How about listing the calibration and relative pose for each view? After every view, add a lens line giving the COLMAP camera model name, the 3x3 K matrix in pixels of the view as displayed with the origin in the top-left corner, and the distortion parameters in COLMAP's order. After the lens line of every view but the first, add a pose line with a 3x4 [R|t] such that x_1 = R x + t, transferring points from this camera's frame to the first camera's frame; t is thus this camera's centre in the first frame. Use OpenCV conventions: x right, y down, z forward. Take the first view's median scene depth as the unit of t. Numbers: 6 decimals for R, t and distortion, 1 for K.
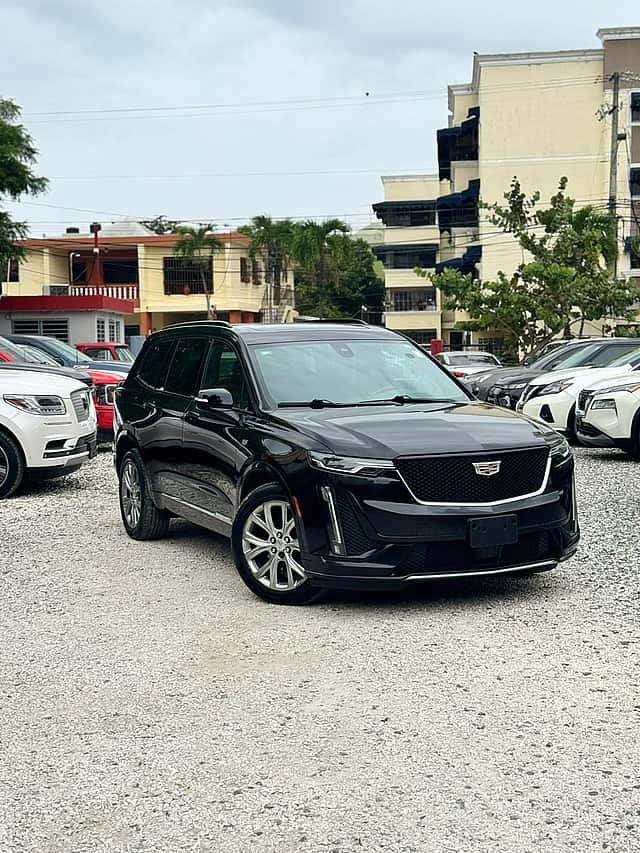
lens RADIAL K [[1334.4, 0, 318.6], [0, 1334.4, 427.4], [0, 0, 1]] dist [0.159674, -0.125253]
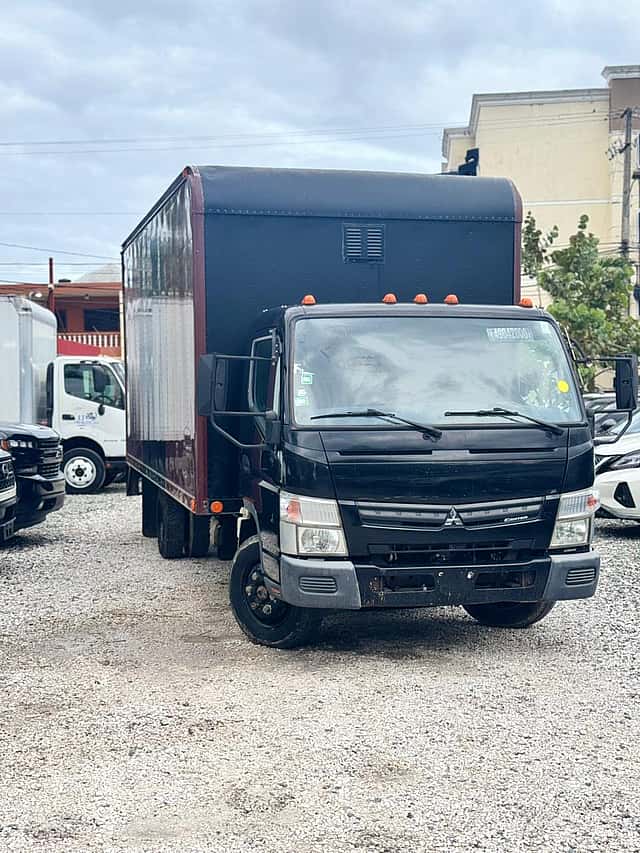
lens RADIAL K [[1228.0, 0, 321.1], [0, 1228.0, 426.0], [0, 0, 1]] dist [0.141502, -0.006006]
pose [[0.999912, 0.005318, 0.012187, -0.001592], [-0.004866, 0.999310, -0.036820, -0.009431], [-0.012374, 0.036757, 0.999248, 0.138815]]
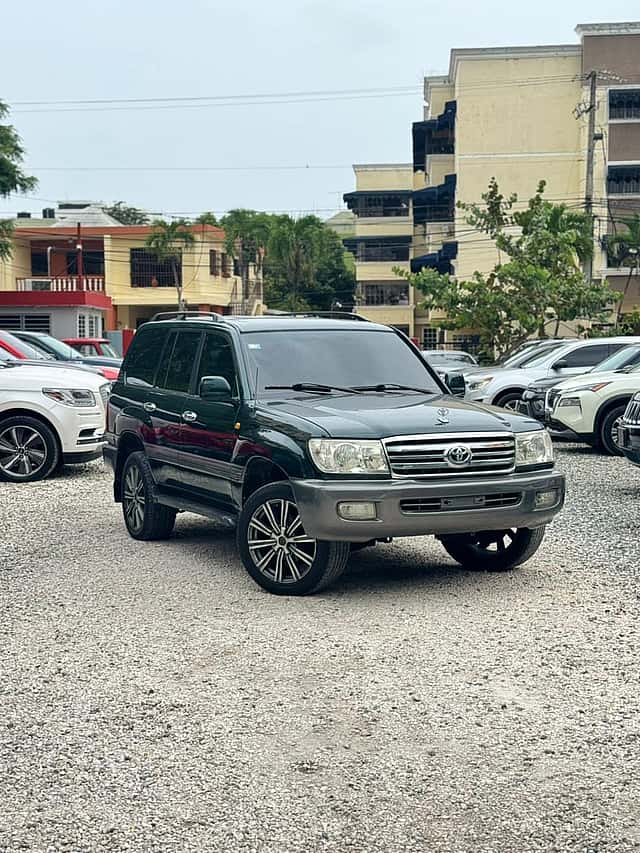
lens RADIAL K [[1470.6, 0, 317.8], [0, 1470.6, 424.7], [0, 0, 1]] dist [0.146342, 0.171600]
pose [[0.999515, 0.008812, 0.029871, -0.012400], [-0.008731, 0.999958, -0.002827, 0.002522], [-0.029895, 0.002565, 0.999550, -0.081603]]
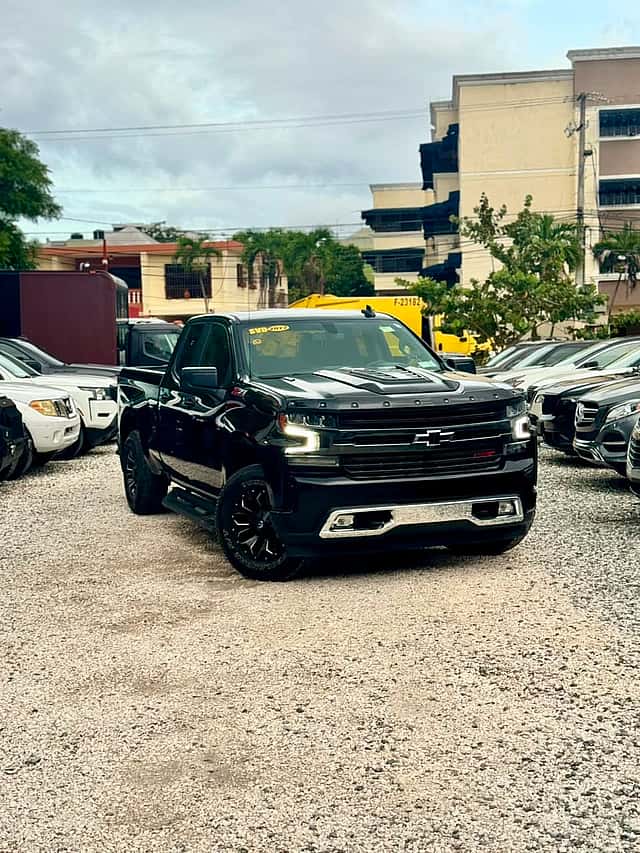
lens RADIAL K [[1313.8, 0, 319.3], [0, 1313.8, 414.5], [0, 0, 1]] dist [0.172716, -0.023447]
pose [[0.999982, -0.005276, 0.002677, 0.004520], [0.005297, 0.999956, -0.007706, 0.001746], [-0.002636, 0.007720, 0.999967, -0.057561]]
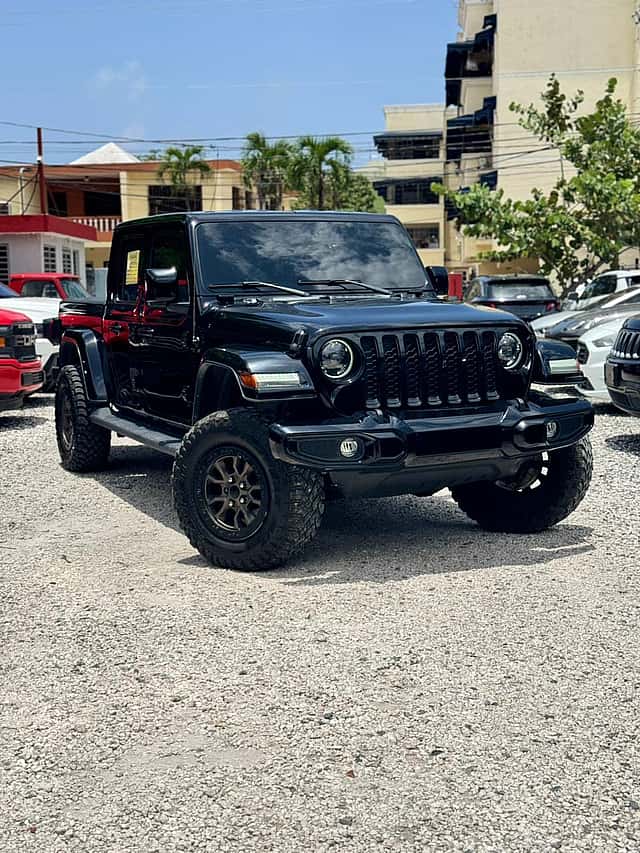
lens RADIAL K [[1210.0, 0, 317.4], [0, 1210.0, 426.2], [0, 0, 1]] dist [0.129893, -0.010736]
pose [[0.999999, 0.000910, -0.001123, 0.001540], [-0.000851, 0.998663, 0.051688, -0.006506], [0.001168, -0.051687, 0.998663, 0.176099]]
